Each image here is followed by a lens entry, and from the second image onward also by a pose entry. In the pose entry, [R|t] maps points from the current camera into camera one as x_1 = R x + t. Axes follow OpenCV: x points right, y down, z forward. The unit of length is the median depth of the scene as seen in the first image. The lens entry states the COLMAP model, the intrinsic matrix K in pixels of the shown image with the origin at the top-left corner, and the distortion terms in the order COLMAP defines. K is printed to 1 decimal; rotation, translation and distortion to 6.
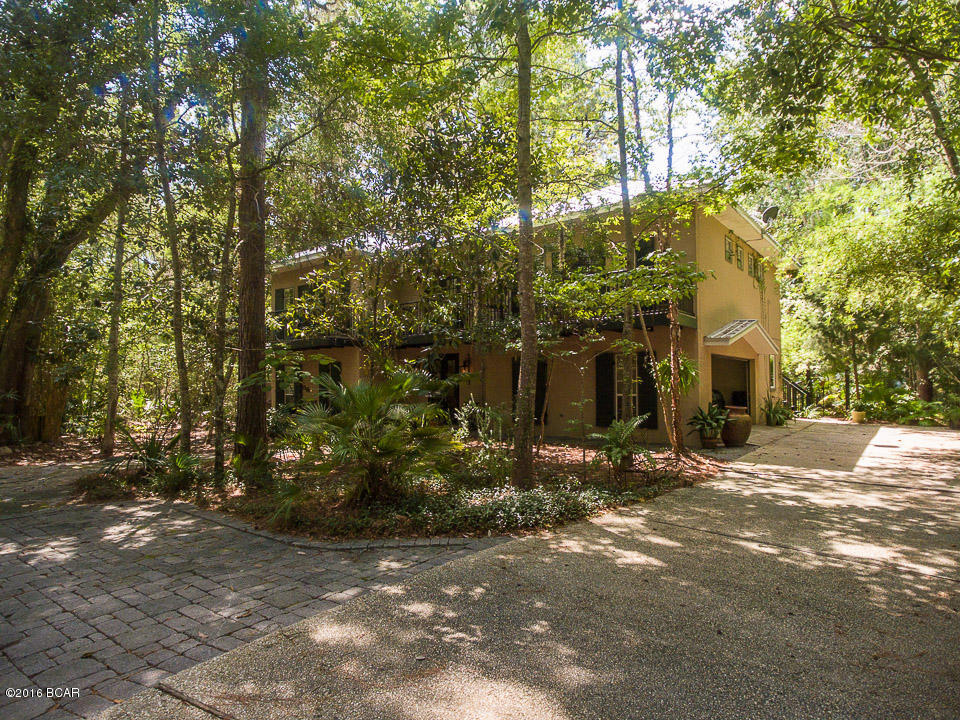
lens RADIAL K [[555.9, 0, 490.9], [0, 555.9, 361.5], [0, 0, 1]] dist [-0.022513, 0.003087]
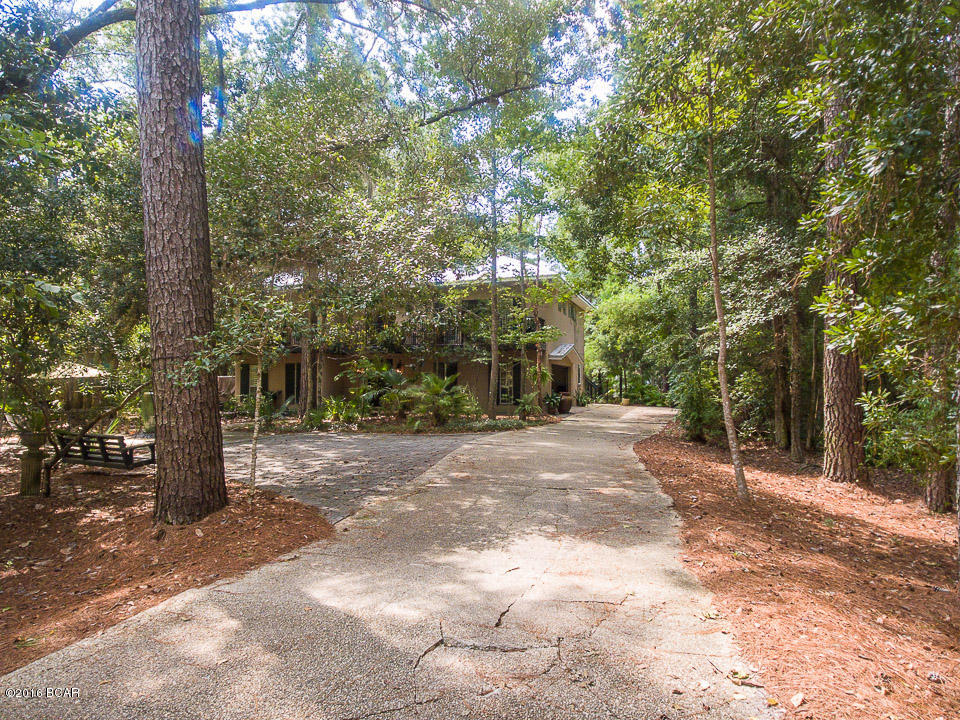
lens RADIAL K [[555.9, 0, 490.9], [0, 555.9, 361.5], [0, 0, 1]] dist [-0.022513, 0.003087]
pose [[0.945824, 0.015217, 0.324324, -0.502317], [-0.013519, 0.999881, -0.007488, -0.004645], [-0.324400, 0.002698, 0.945916, -0.865280]]
